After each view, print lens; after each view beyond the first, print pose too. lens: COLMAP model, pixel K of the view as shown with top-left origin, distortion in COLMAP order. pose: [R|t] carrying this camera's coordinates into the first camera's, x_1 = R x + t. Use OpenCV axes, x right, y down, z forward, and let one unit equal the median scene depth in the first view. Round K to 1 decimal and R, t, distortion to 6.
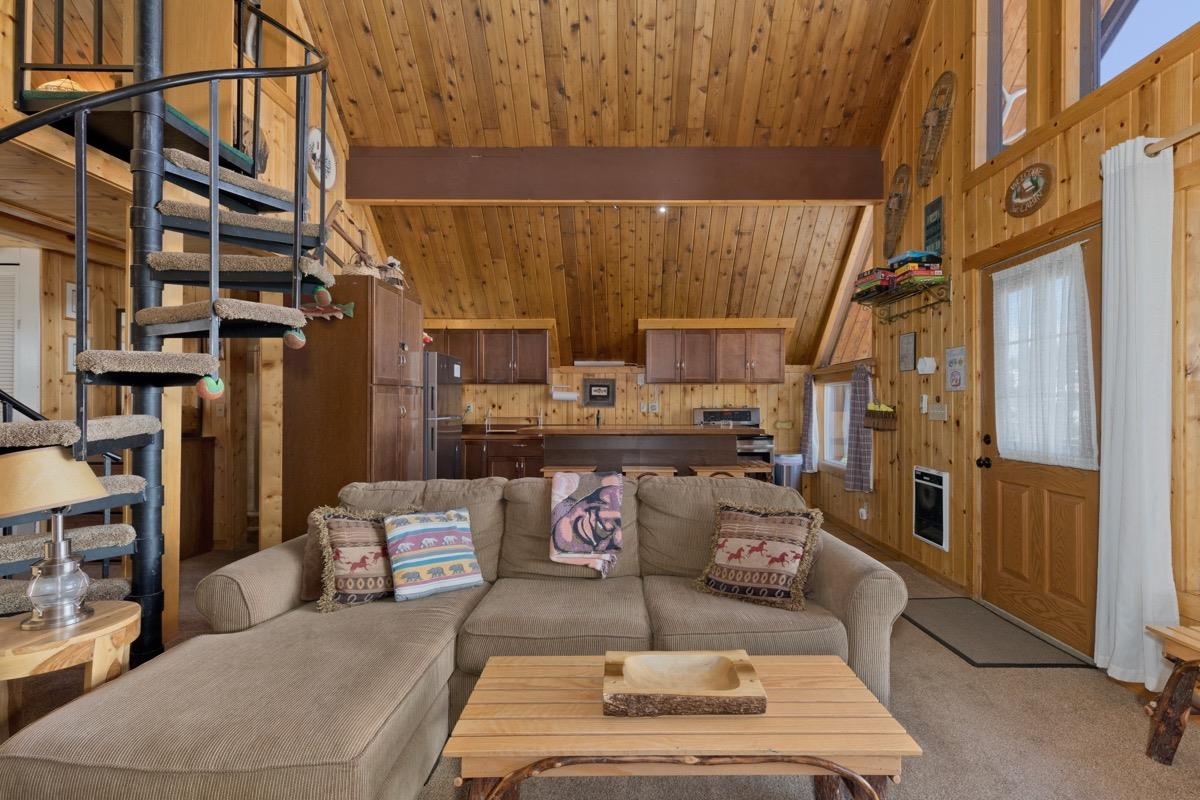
lens RADIAL K [[536.8, 0, 627.8], [0, 536.8, 408.7], [0, 0, 1]] dist [0.007590, -0.000693]
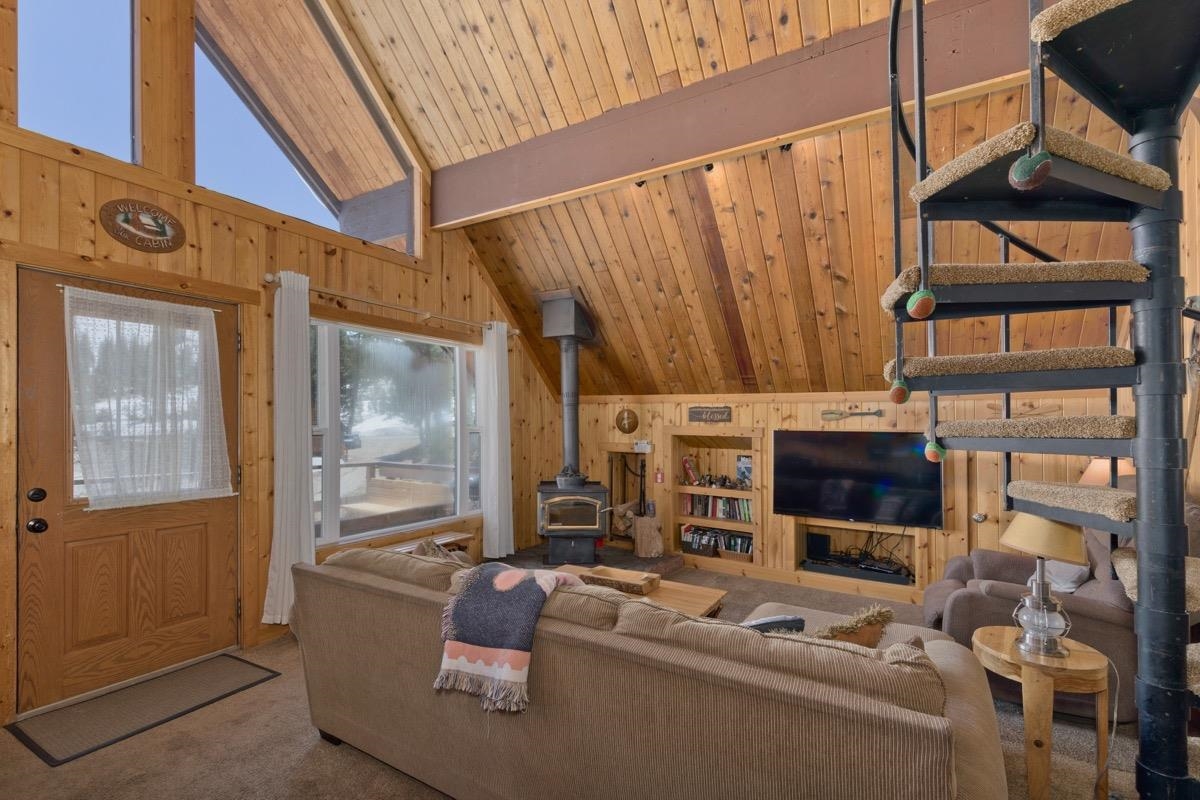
lens RADIAL K [[536.8, 0, 601.4], [0, 536.8, 417.5], [0, 0, 1]] dist [0.007590, -0.000693]
pose [[-0.847354, -0.002255, 0.531024, -0.227155], [-0.004593, 0.999985, -0.003082, -0.029631], [-0.531009, -0.005050, -0.847351, 0.670345]]
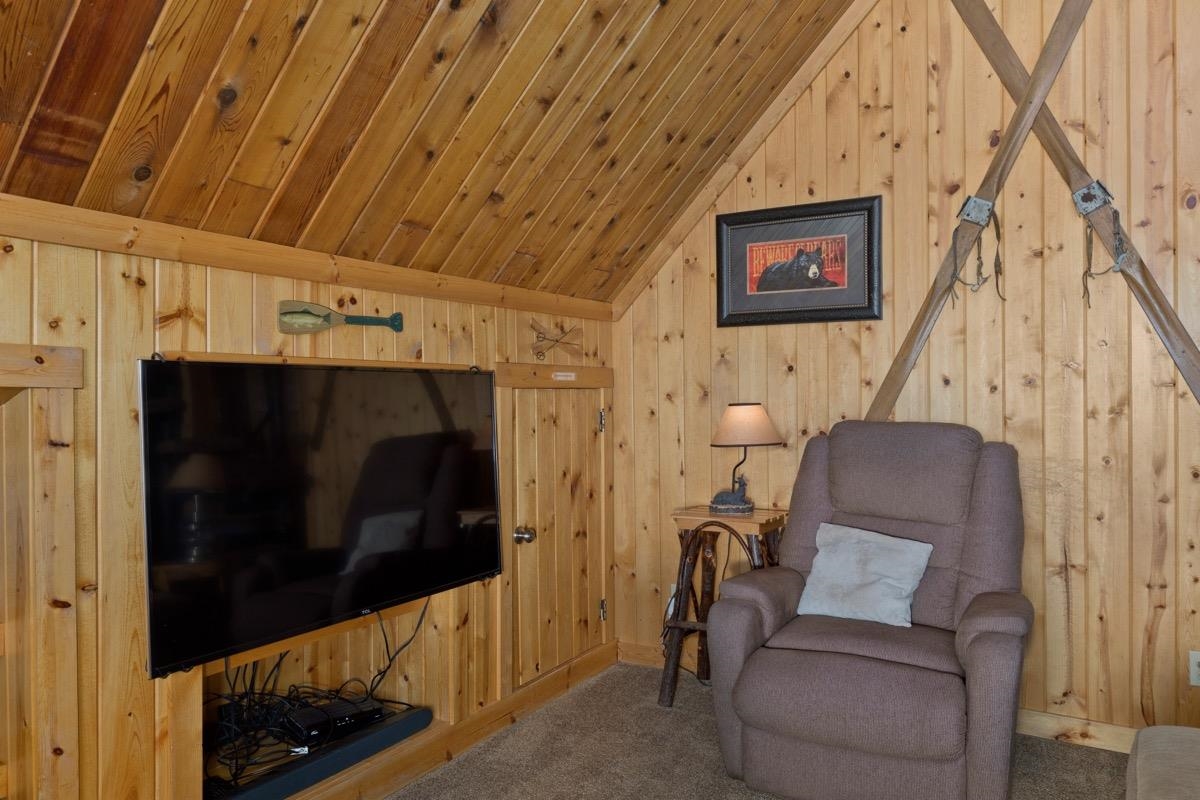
lens RADIAL K [[800.3, 0, 600.6], [0, 800.3, 400.6], [0, 0, 1]] dist [-0.002458, -0.002689]
pose [[-0.513592, 0.006391, -0.858011, 0.139607], [0.002472, 0.999979, 0.005969, -0.000868], [0.858031, 0.000945, -0.513597, 0.187469]]
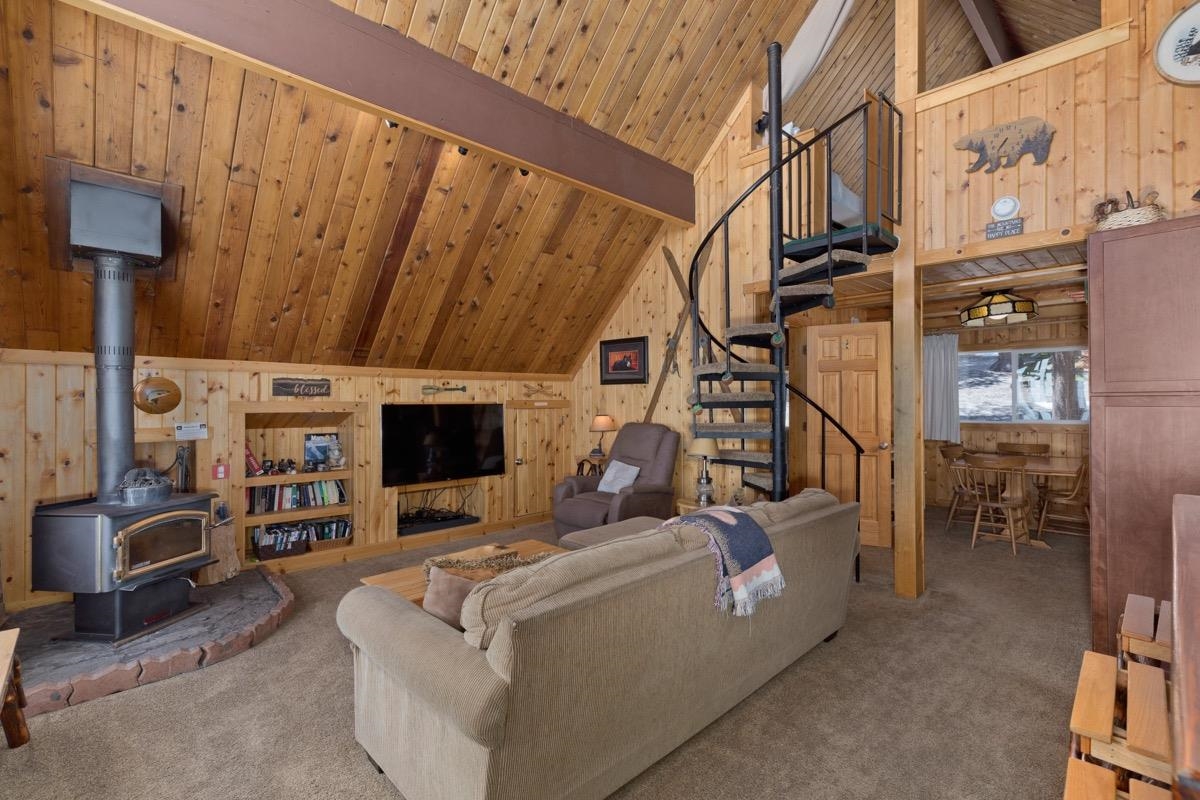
lens RADIAL K [[536.8, 0, 603.8], [0, 536.8, 398.4], [0, 0, 1]] dist [0.007590, -0.000693]
pose [[-0.723415, -0.002553, -0.690408, 0.273490], [-0.002309, 0.999997, -0.001278, -0.023308], [0.690409, 0.000669, -0.723419, 0.666580]]
